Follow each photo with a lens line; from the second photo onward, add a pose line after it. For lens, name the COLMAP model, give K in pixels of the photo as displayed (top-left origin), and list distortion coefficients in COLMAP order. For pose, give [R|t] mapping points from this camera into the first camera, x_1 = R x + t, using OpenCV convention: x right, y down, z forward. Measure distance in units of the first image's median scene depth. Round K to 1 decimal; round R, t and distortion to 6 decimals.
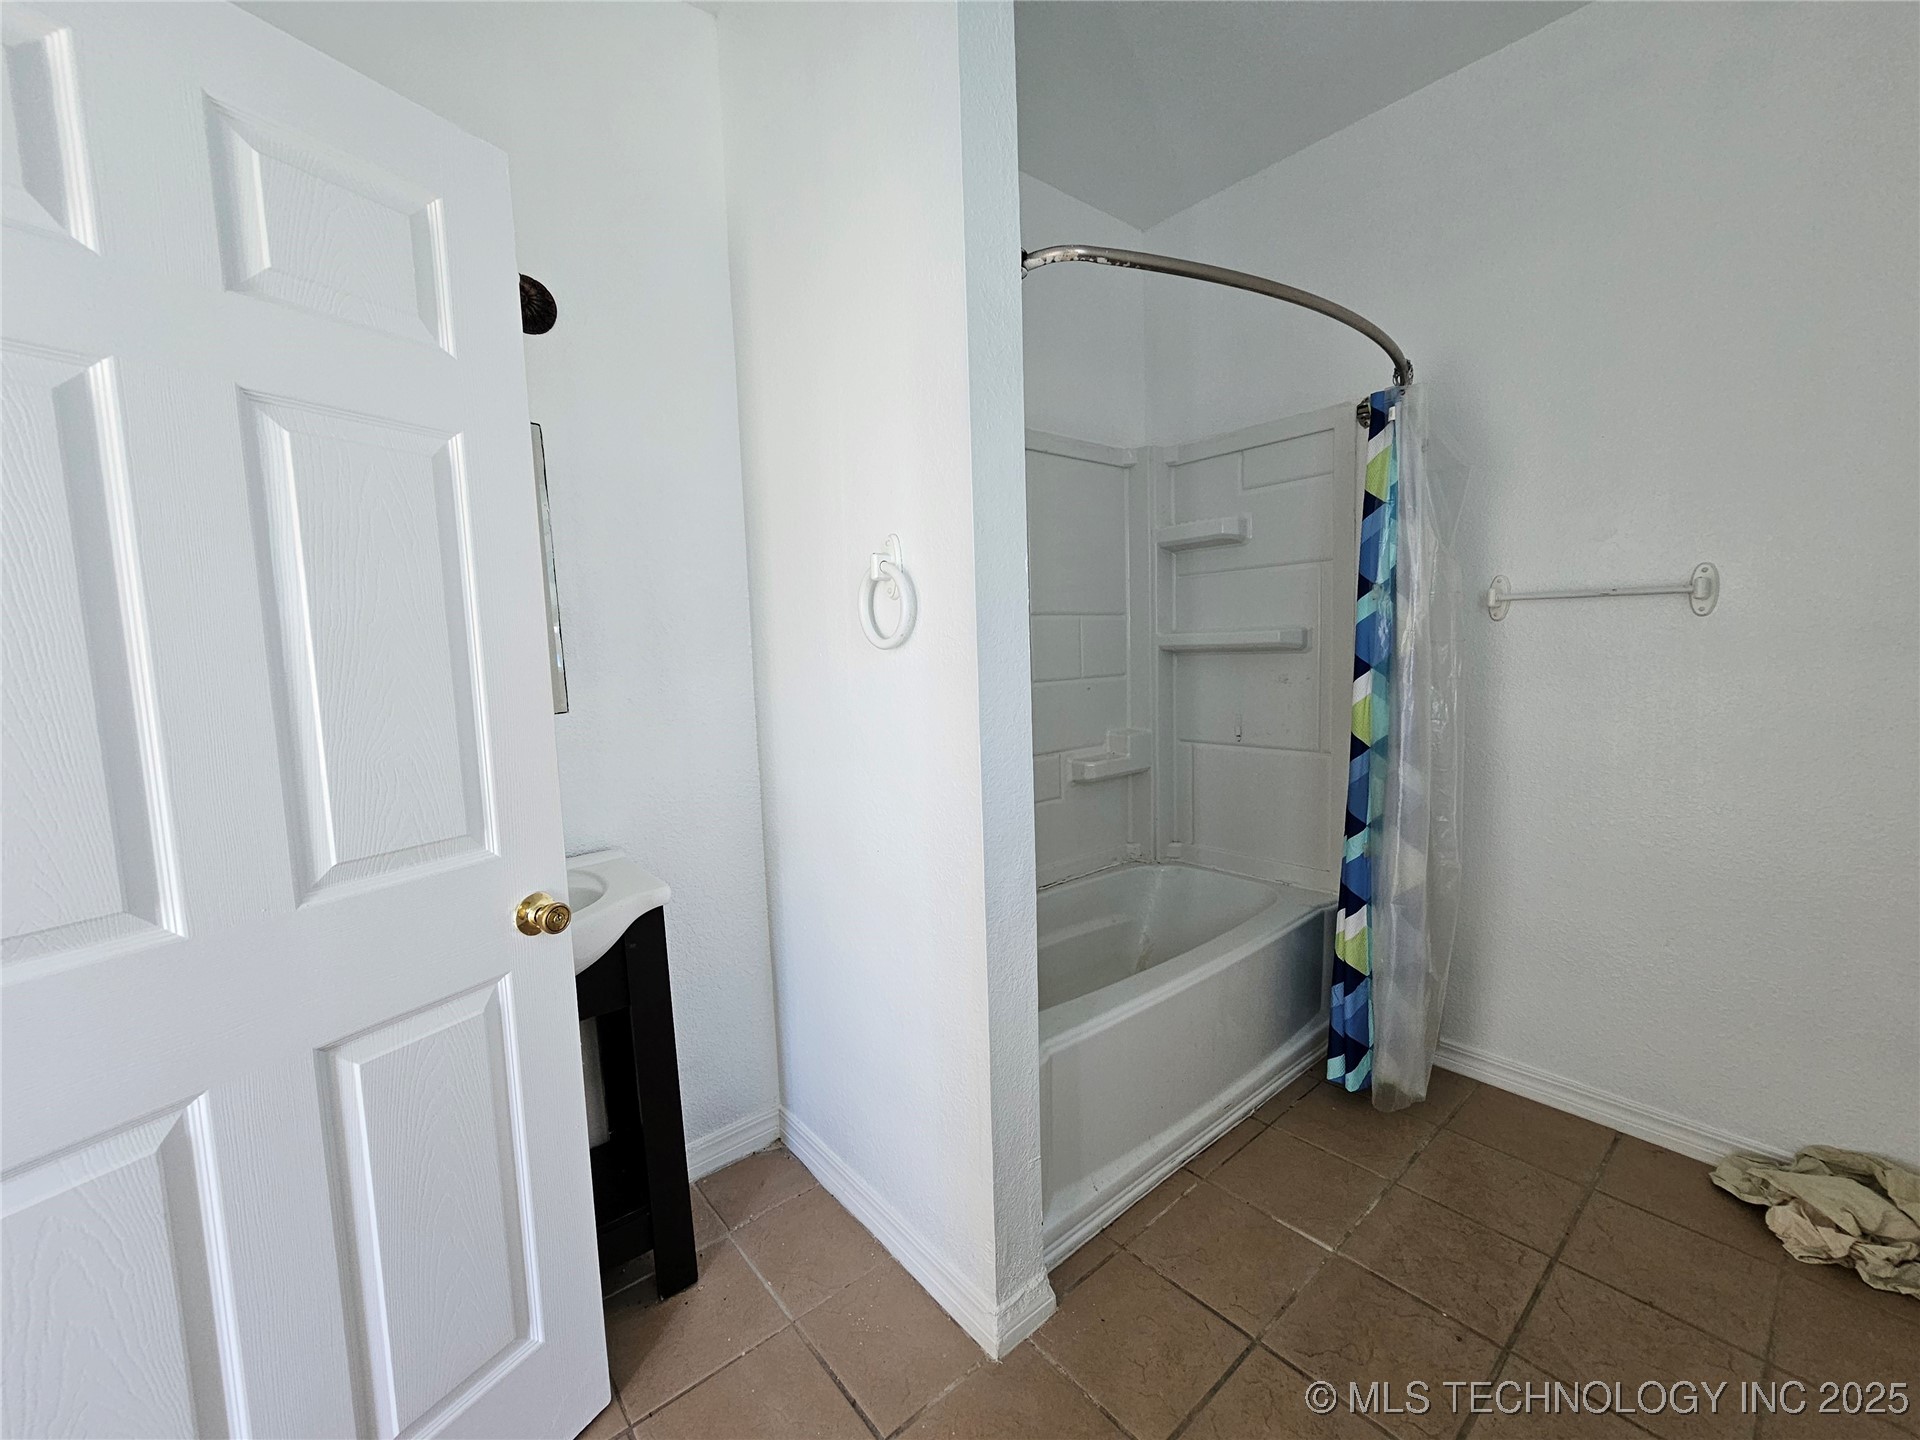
lens RADIAL K [[780.5, 0, 958.0], [0, 780.5, 730.2], [0, 0, 1]] dist [-0.003215, 0.000620]
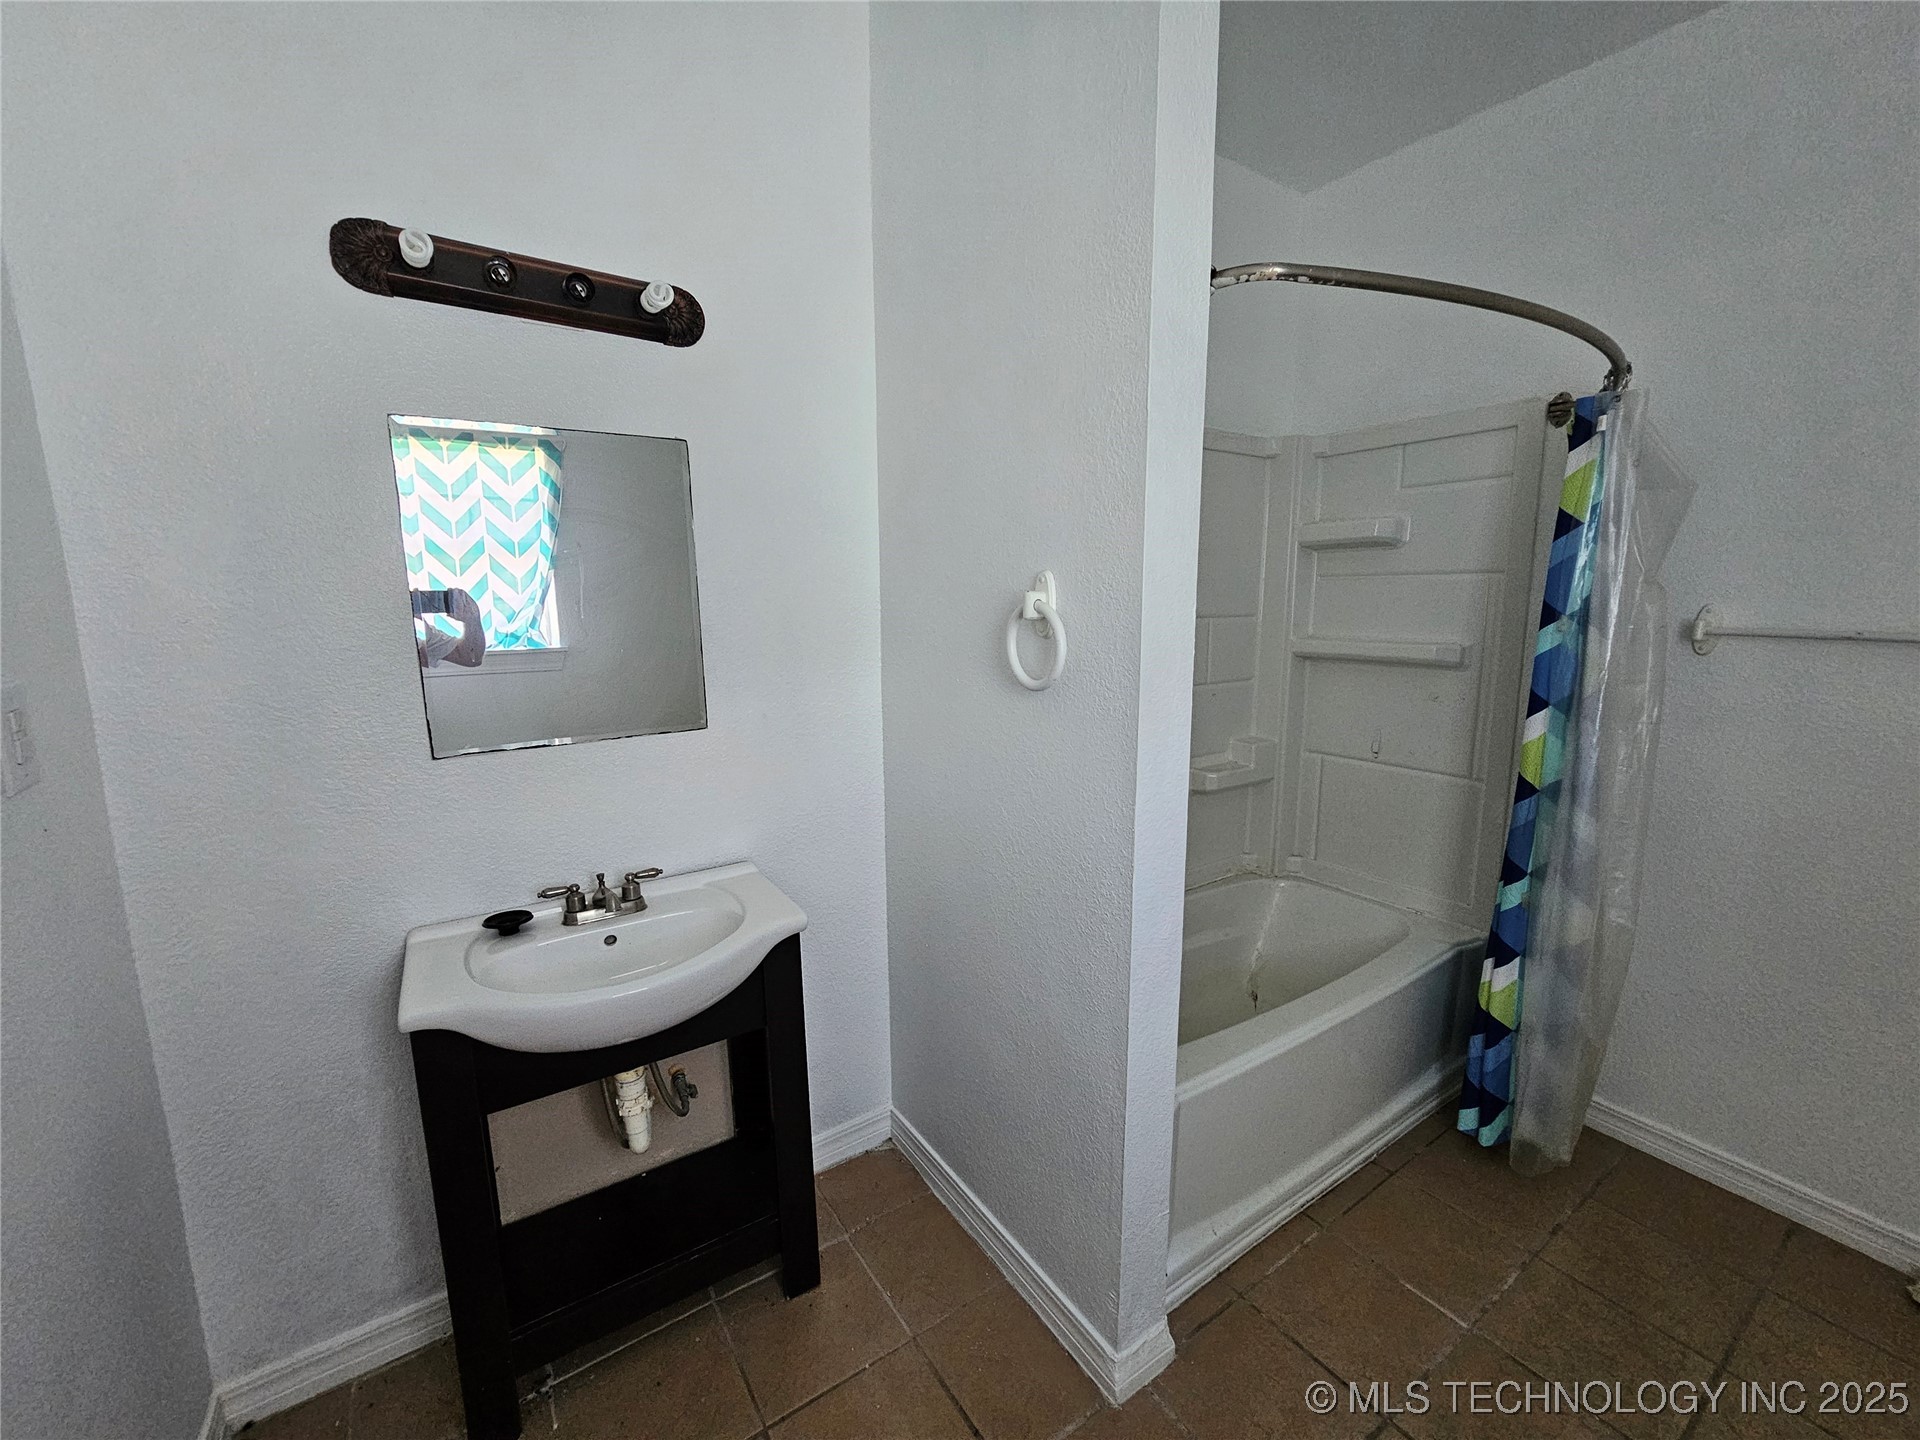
lens RADIAL K [[780.5, 0, 950.5], [0, 780.5, 716.0], [0, 0, 1]] dist [-0.003215, 0.000620]
pose [[0.994369, 0.044177, -0.096326, -0.077533], [-0.037957, 0.997132, 0.065472, -0.100139], [0.098942, -0.061447, 0.993194, 0.025151]]
